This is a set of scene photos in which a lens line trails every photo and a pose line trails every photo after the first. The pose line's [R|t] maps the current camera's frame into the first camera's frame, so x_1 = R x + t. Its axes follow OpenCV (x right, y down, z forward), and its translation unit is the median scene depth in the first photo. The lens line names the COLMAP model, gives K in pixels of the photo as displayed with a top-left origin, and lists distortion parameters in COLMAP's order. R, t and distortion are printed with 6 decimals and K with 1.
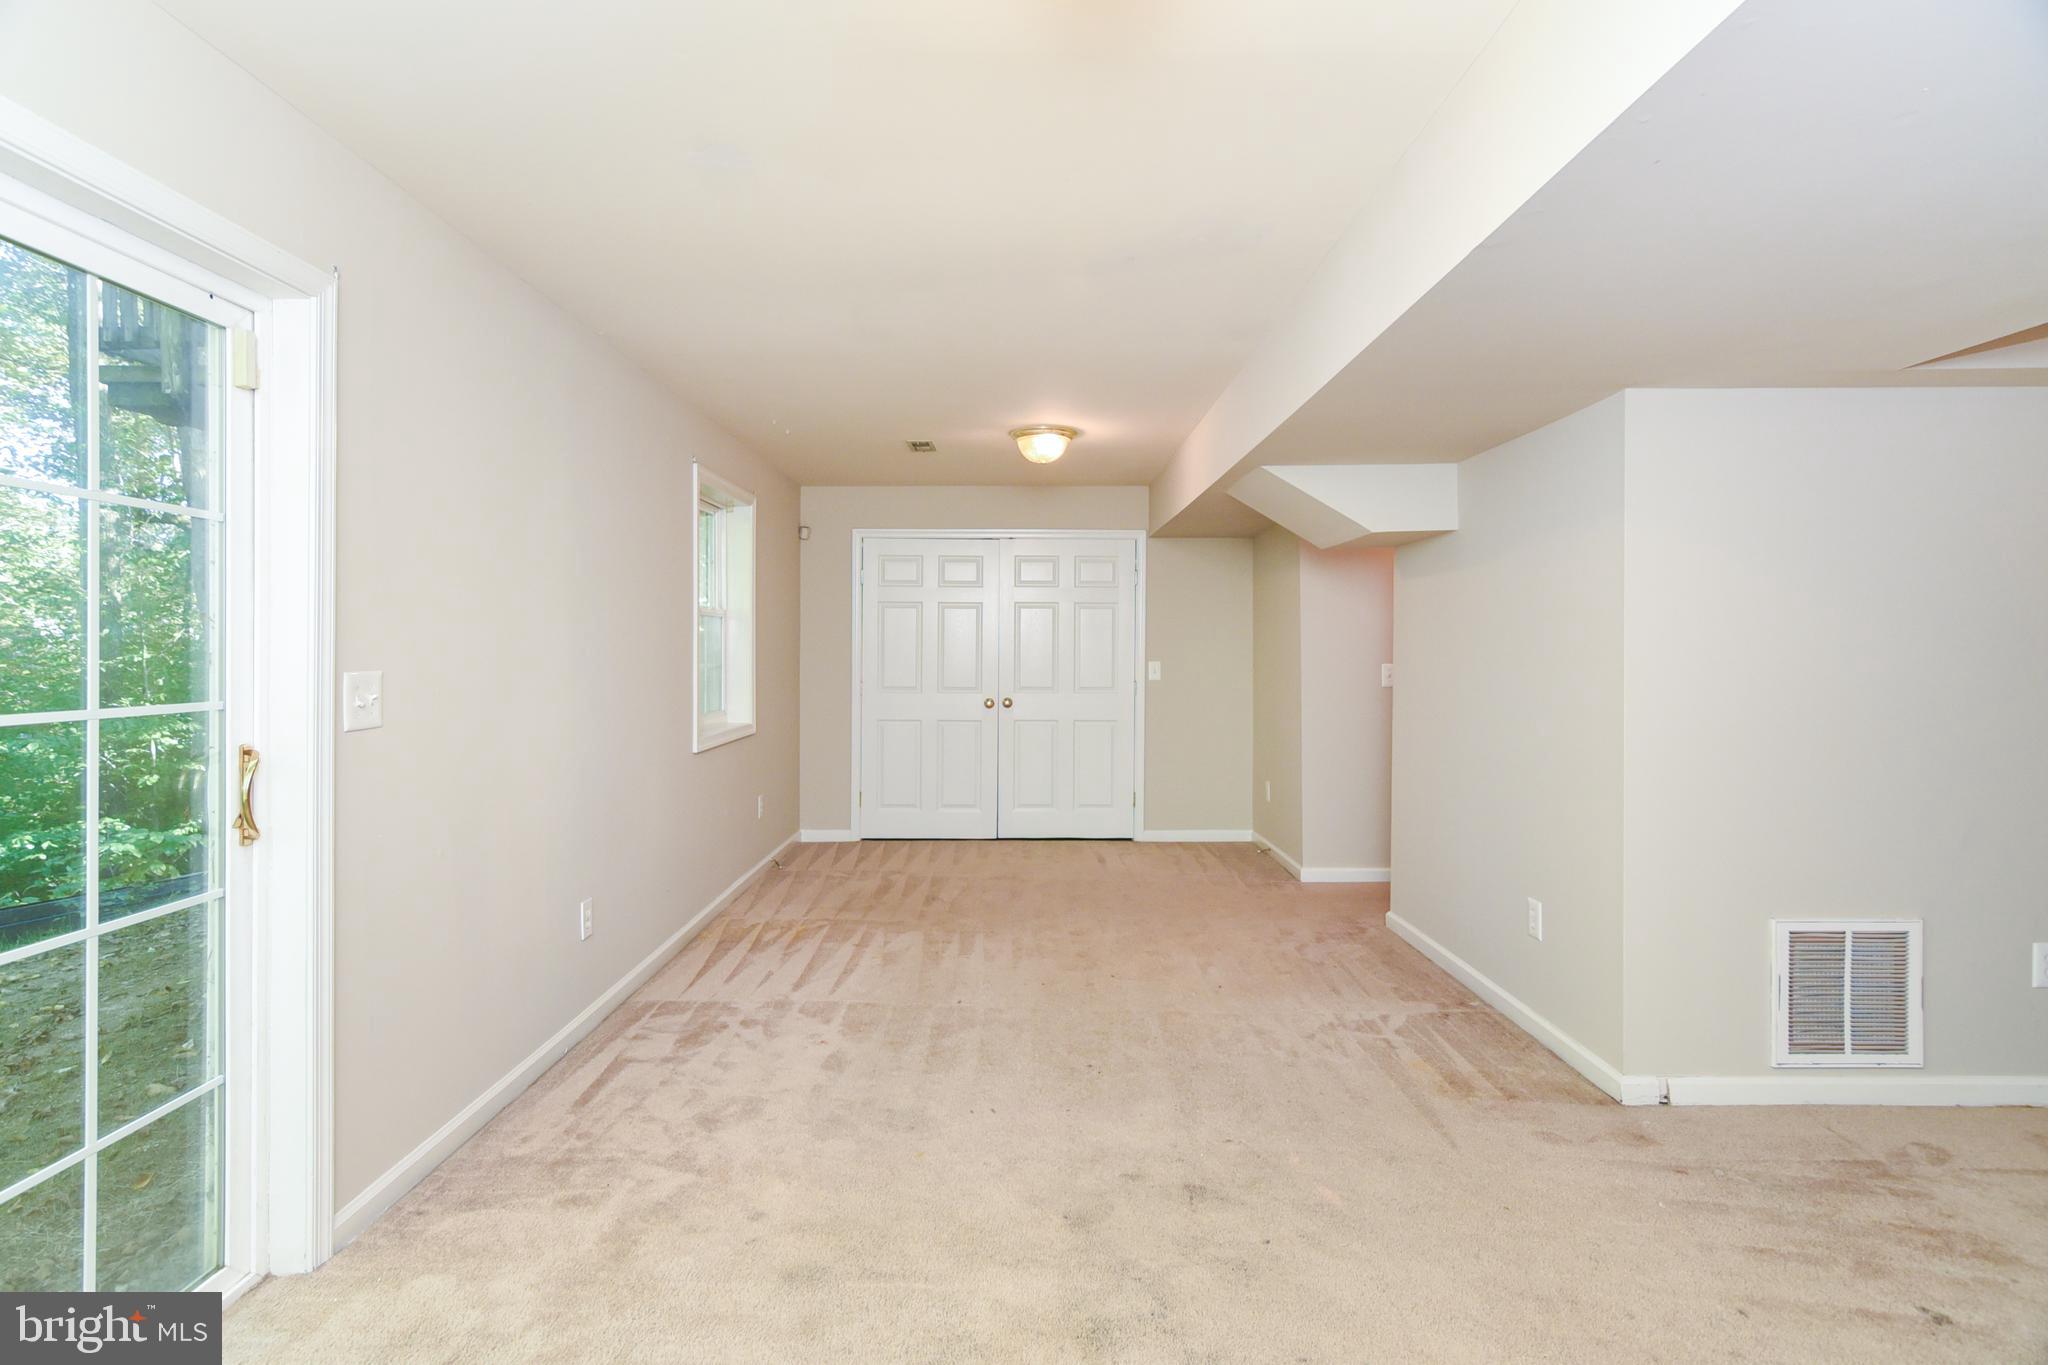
lens RADIAL K [[998.8, 0, 1025.0], [0, 998.8, 659.7], [0, 0, 1]] dist [-0.000680, 0.007667]
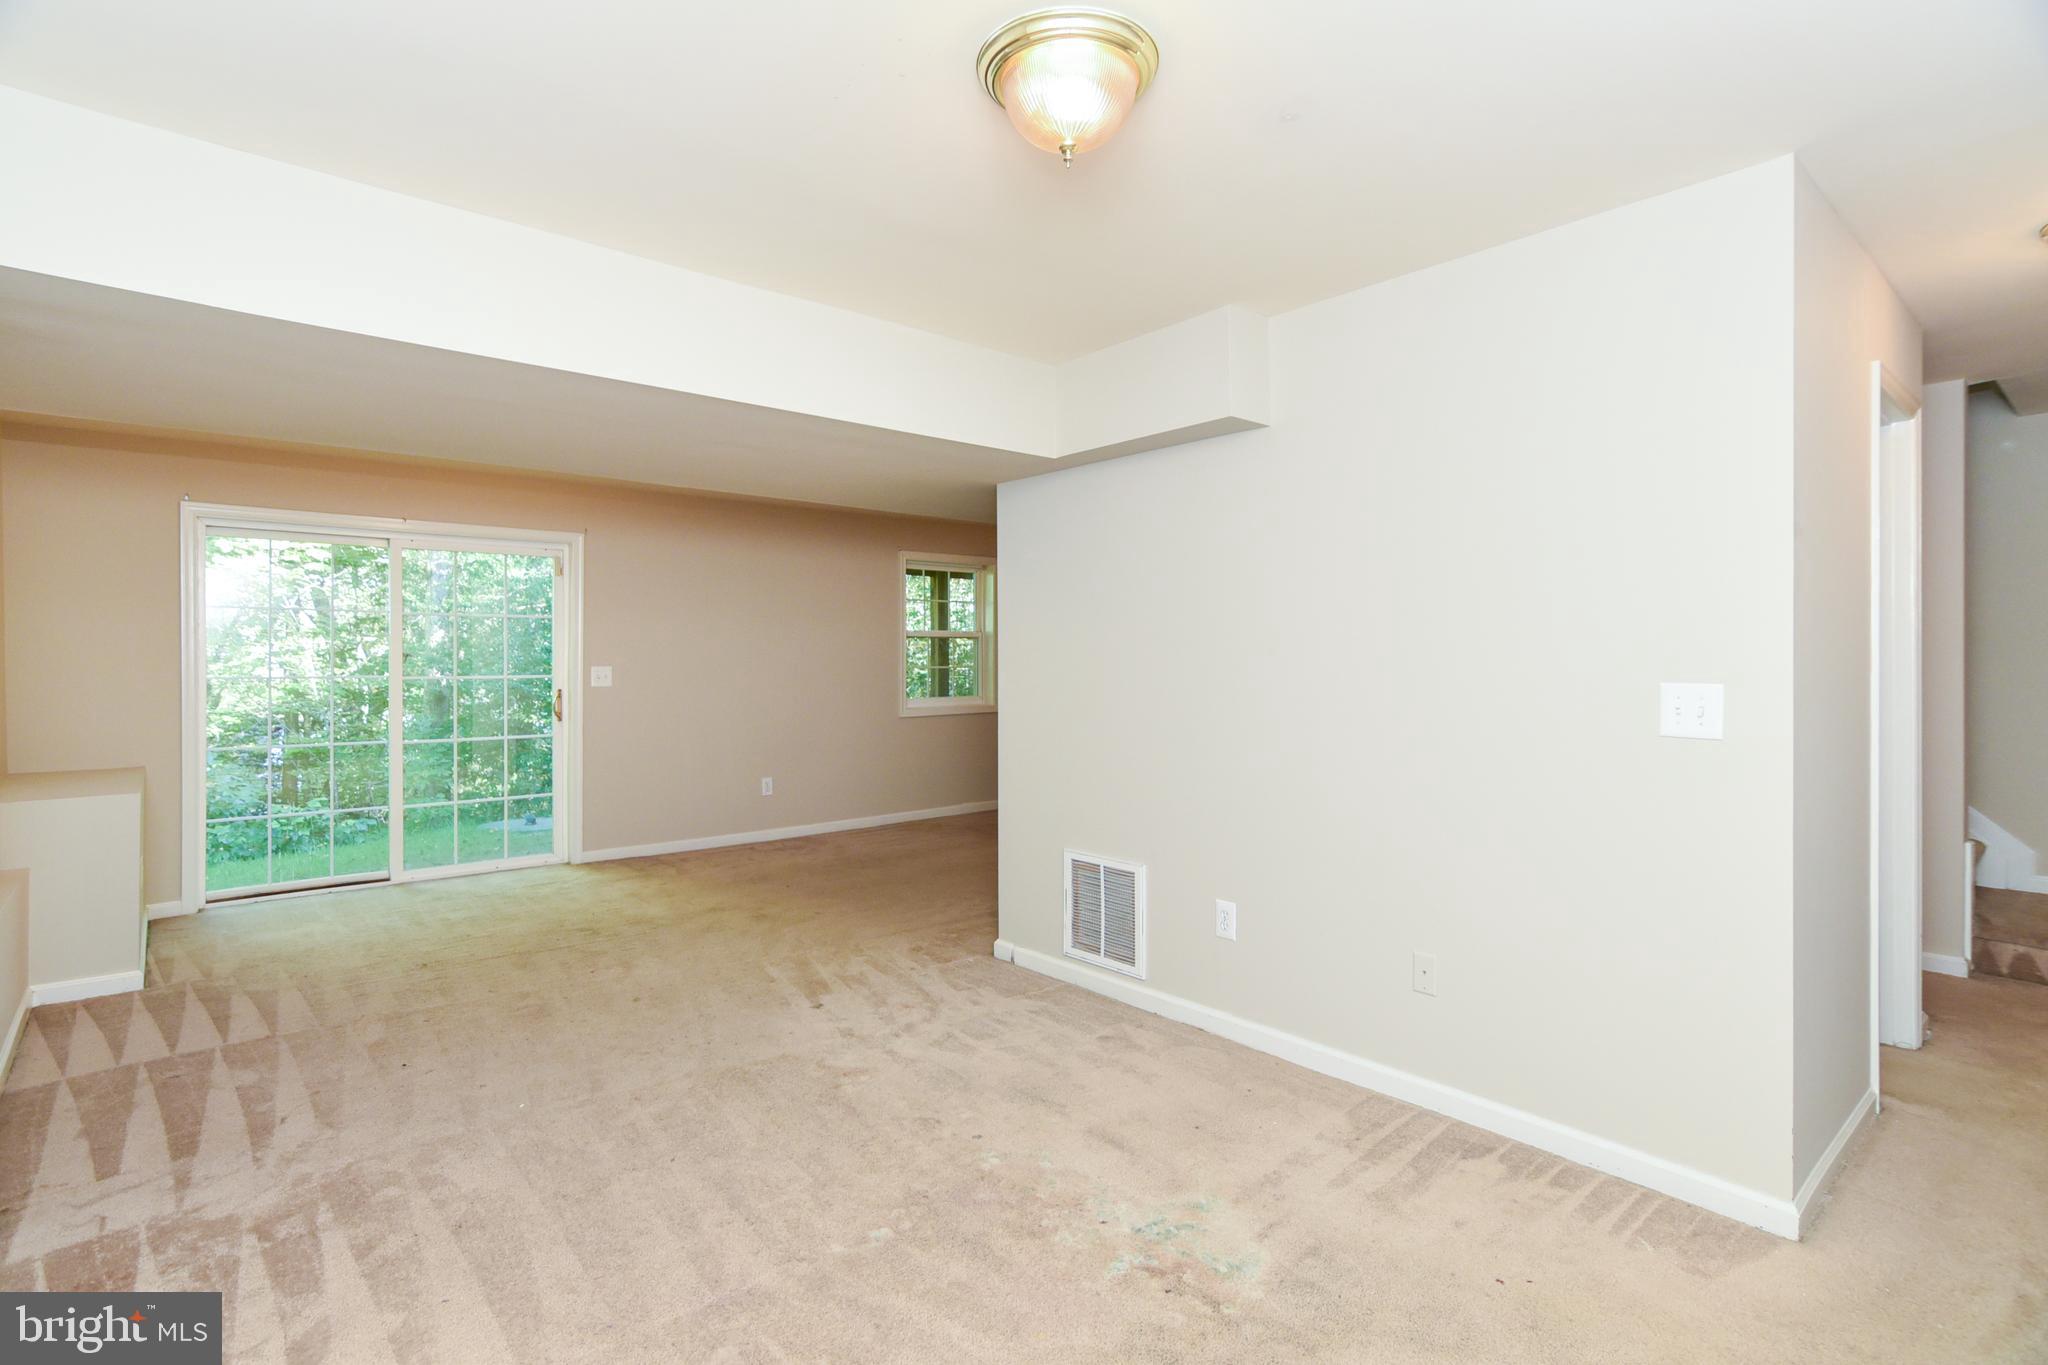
lens RADIAL K [[998.8, 0, 1025.0], [0, 998.8, 659.7], [0, 0, 1]] dist [-0.000680, 0.007667]
pose [[0.649703, -0.001420, -0.760187, 1.674237], [-0.002174, 0.999991, -0.003726, 0.000489], [0.760185, 0.004073, 0.649694, 0.047781]]
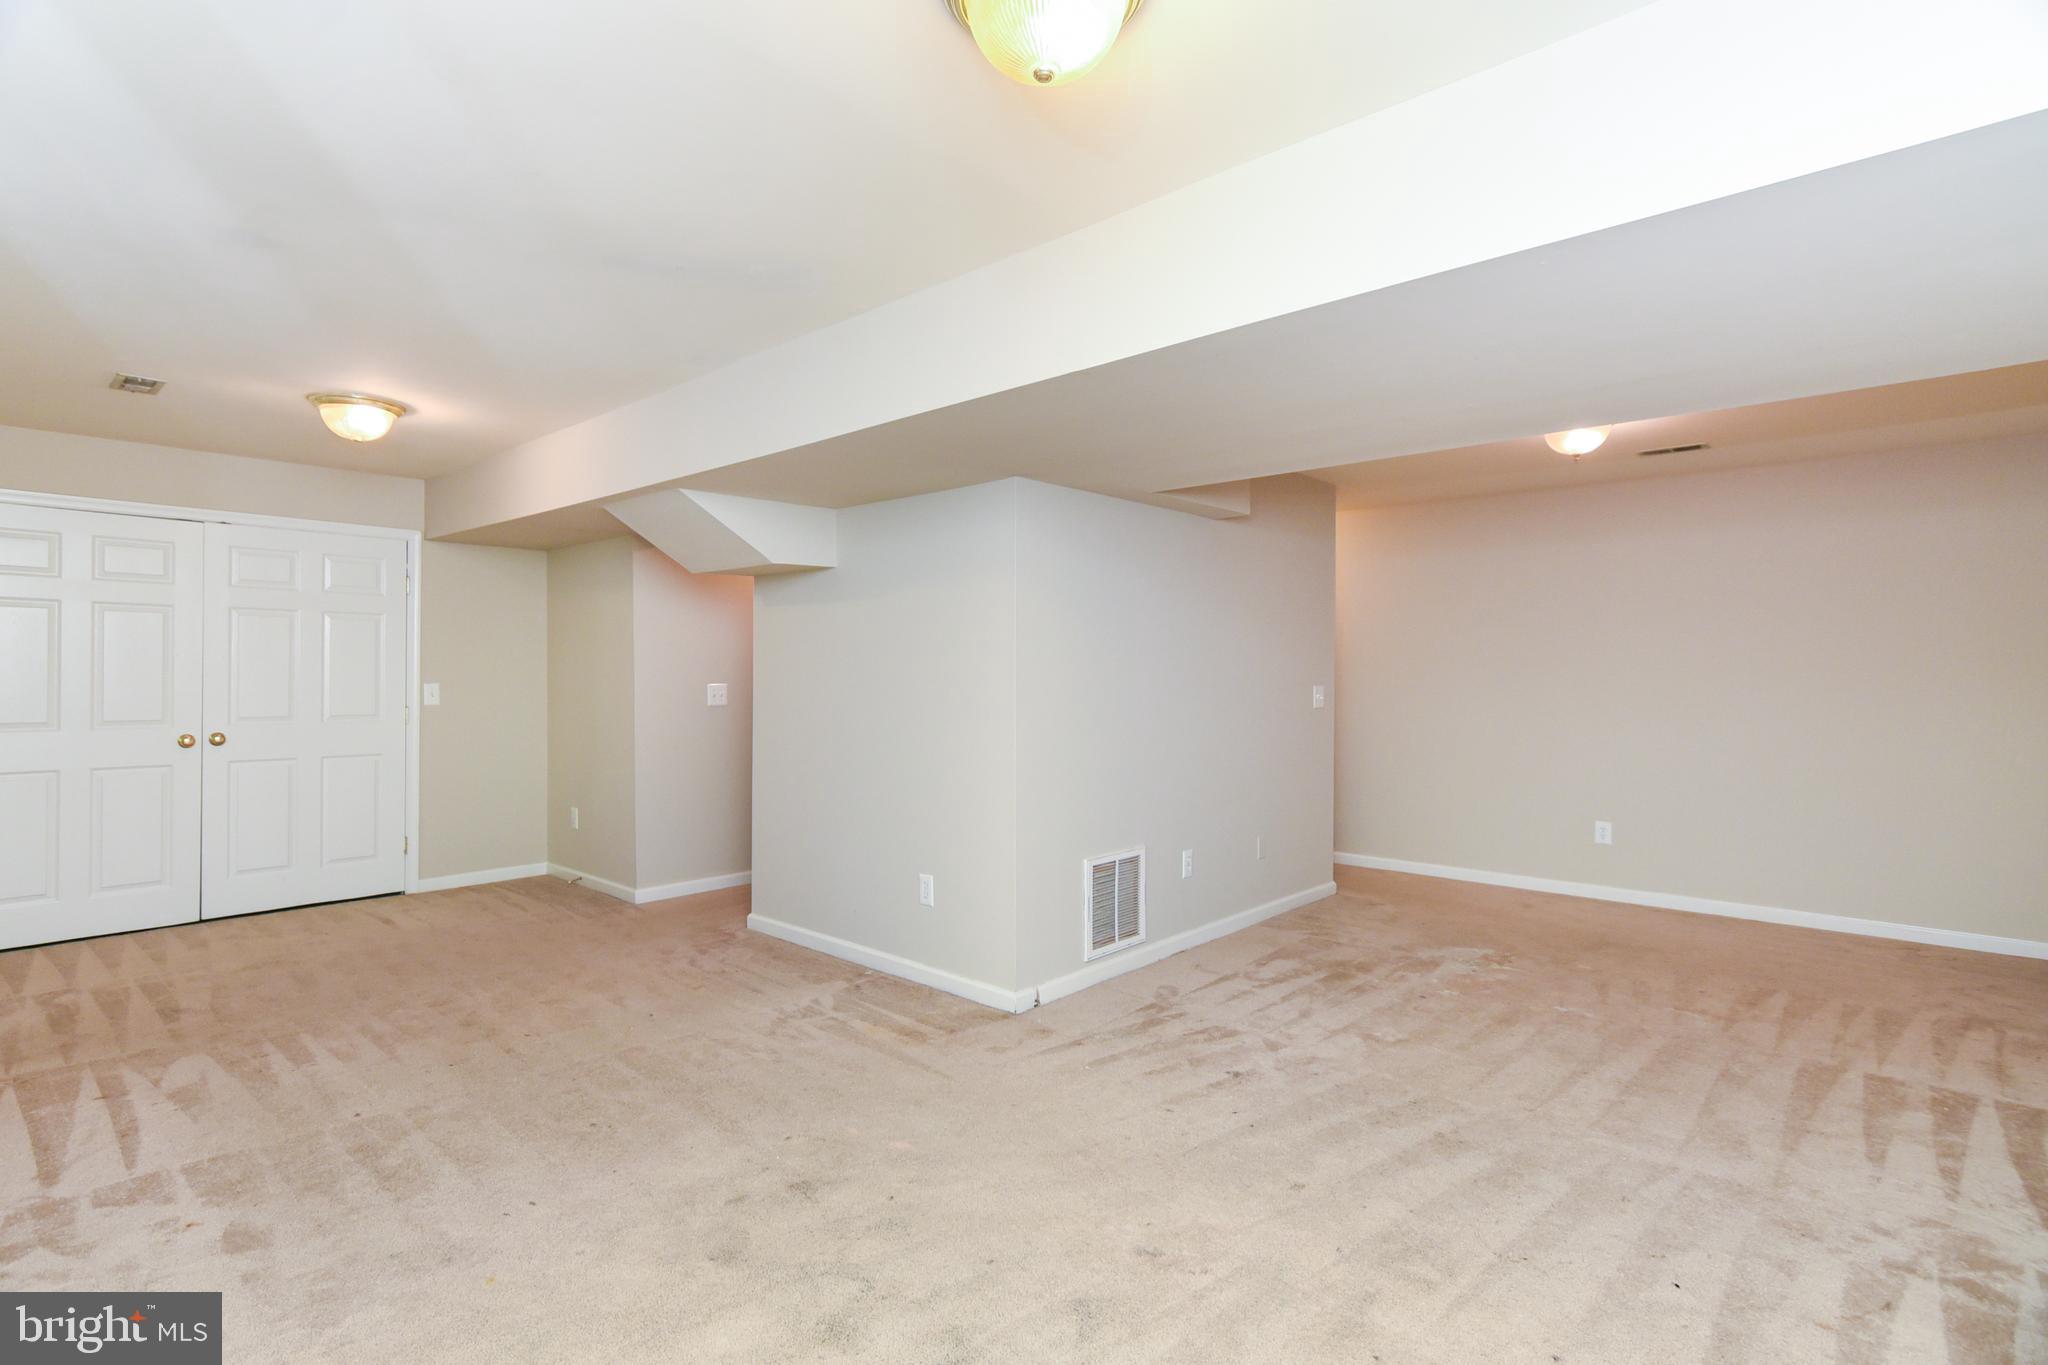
lens RADIAL K [[983.0, 0, 1024.0], [0, 983.0, 682.5], [0, 0, 1]] dist [-0.000708, 0.006906]
pose [[0.680009, -0.006336, 0.733177, -0.331379], [0.003451, 0.999979, 0.005440, -0.003556], [-0.733196, -0.001169, 0.680016, 0.096563]]
